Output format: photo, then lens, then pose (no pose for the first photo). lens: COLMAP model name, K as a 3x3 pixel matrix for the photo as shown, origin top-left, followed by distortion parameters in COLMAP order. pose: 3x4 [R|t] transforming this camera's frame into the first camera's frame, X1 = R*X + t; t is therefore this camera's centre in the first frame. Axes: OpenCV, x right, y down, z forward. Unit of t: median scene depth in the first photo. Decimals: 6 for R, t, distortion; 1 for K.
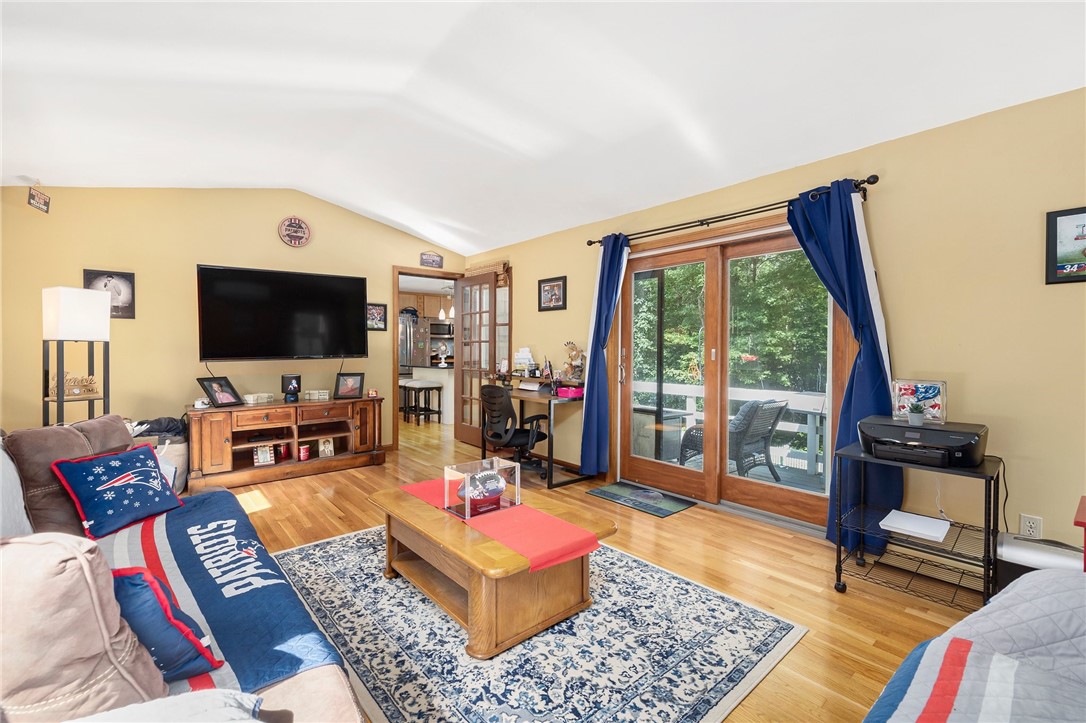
lens RADIAL K [[466.8, 0, 539.4], [0, 466.8, 353.4], [0, 0, 1]] dist [-0.000391, 0.000156]
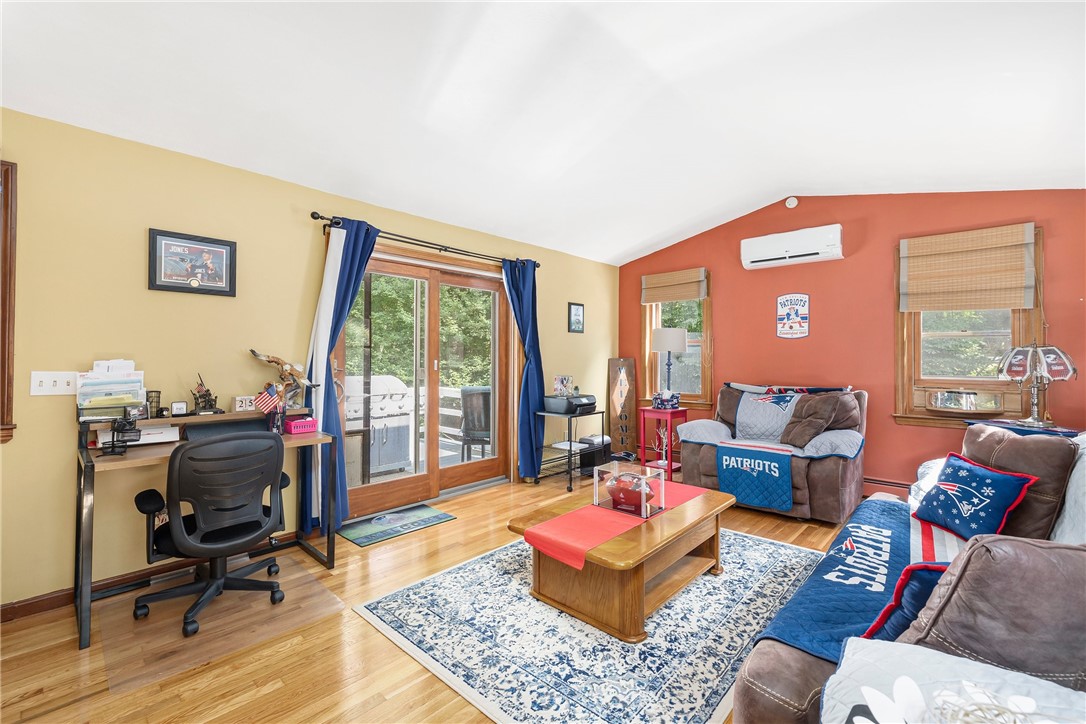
lens RADIAL K [[466.8, 0, 539.4], [0, 466.8, 353.9], [0, 0, 1]] dist [-0.000391, 0.000156]
pose [[-0.114552, 0.005801, 0.993400, -1.209664], [0.010072, 0.999938, -0.004678, -0.025370], [-0.993366, 0.009470, -0.114603, 1.363351]]
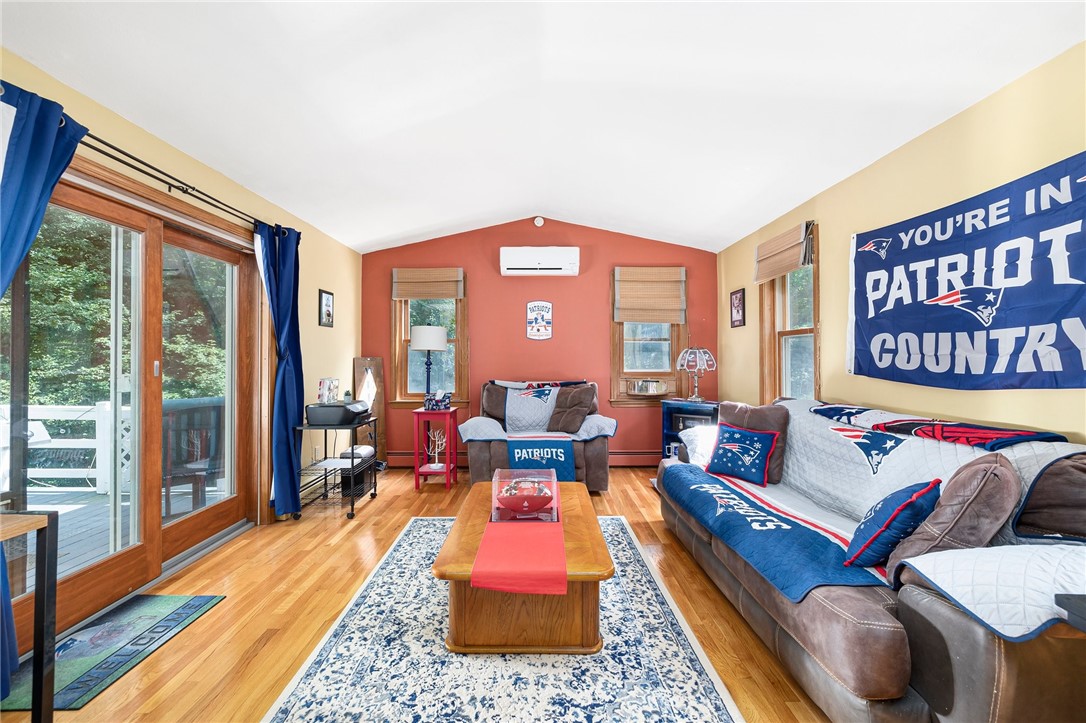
lens RADIAL K [[461.1, 0, 537.2], [0, 461.1, 354.6], [0, 0, 1]] dist [-0.000391, 0.000188]
pose [[-0.758641, 0.002353, 0.651505, -0.820128], [0.006627, 0.999970, 0.004105, -0.026580], [-0.651475, 0.007431, -0.758634, 1.792123]]
